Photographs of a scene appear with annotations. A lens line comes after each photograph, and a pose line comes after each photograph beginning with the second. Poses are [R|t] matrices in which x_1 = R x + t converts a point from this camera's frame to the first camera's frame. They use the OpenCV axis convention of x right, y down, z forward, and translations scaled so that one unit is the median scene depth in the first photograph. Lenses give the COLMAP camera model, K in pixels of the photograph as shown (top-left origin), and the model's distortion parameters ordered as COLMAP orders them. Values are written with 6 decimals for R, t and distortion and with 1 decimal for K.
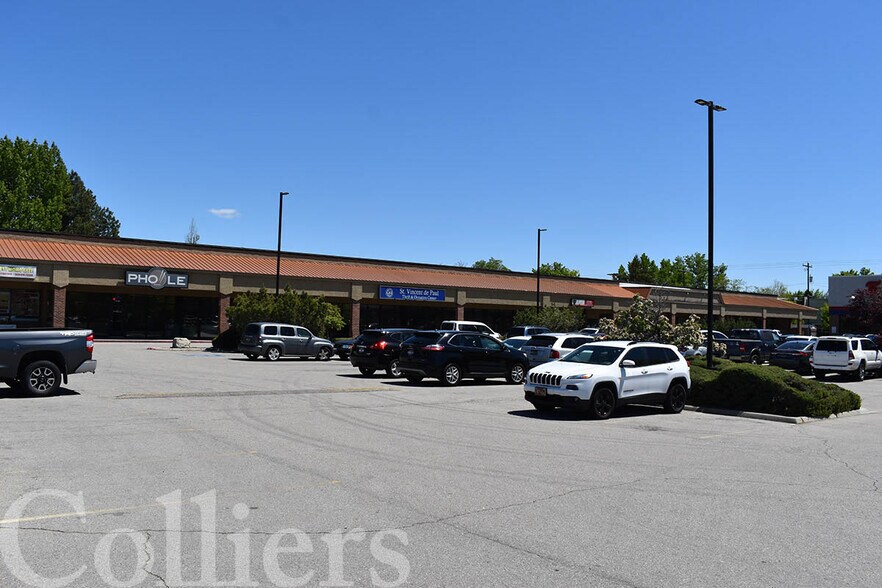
lens RADIAL K [[761.0, 0, 449.2], [0, 761.0, 292.9], [0, 0, 1]] dist [-0.076588, 0.007626]
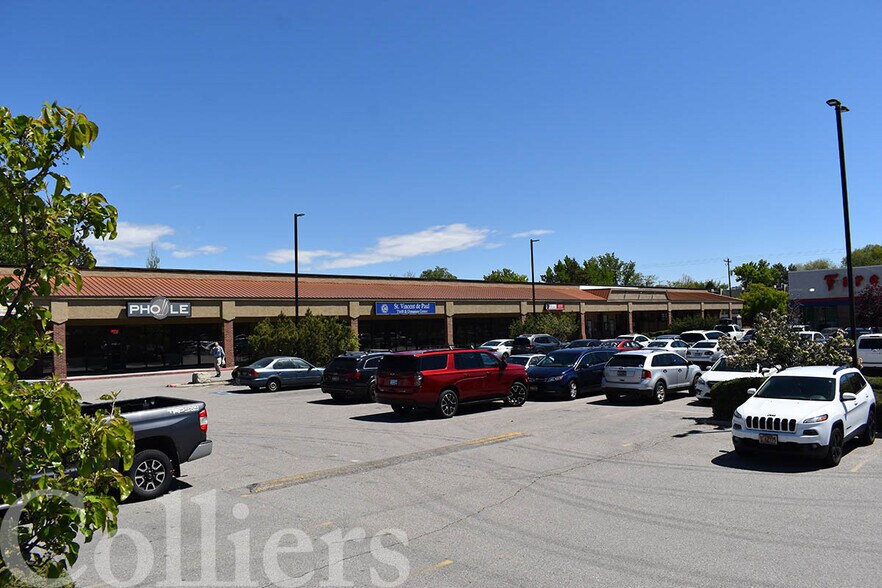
lens RADIAL K [[681.9, 0, 441.0], [0, 681.9, 294.0], [0, 0, 1]] dist [-0.097139, 0.012606]
pose [[0.993794, -0.050295, 0.099213, -0.118164], [0.050628, 0.998717, -0.000838, -0.018984], [-0.099043, 0.005855, 0.995066, 0.115030]]
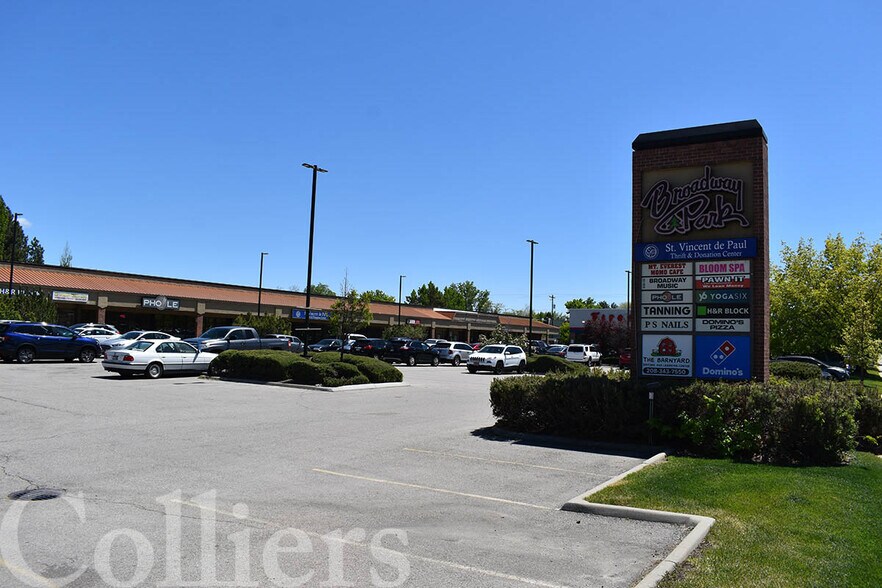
lens RADIAL K [[681.9, 0, 441.0], [0, 681.9, 294.0], [0, 0, 1]] dist [-0.097139, 0.012606]
pose [[0.956090, 0.027116, 0.291816, -0.253333], [-0.021246, 0.999503, -0.023268, -0.018409], [-0.292302, 0.016047, 0.956192, -0.437482]]
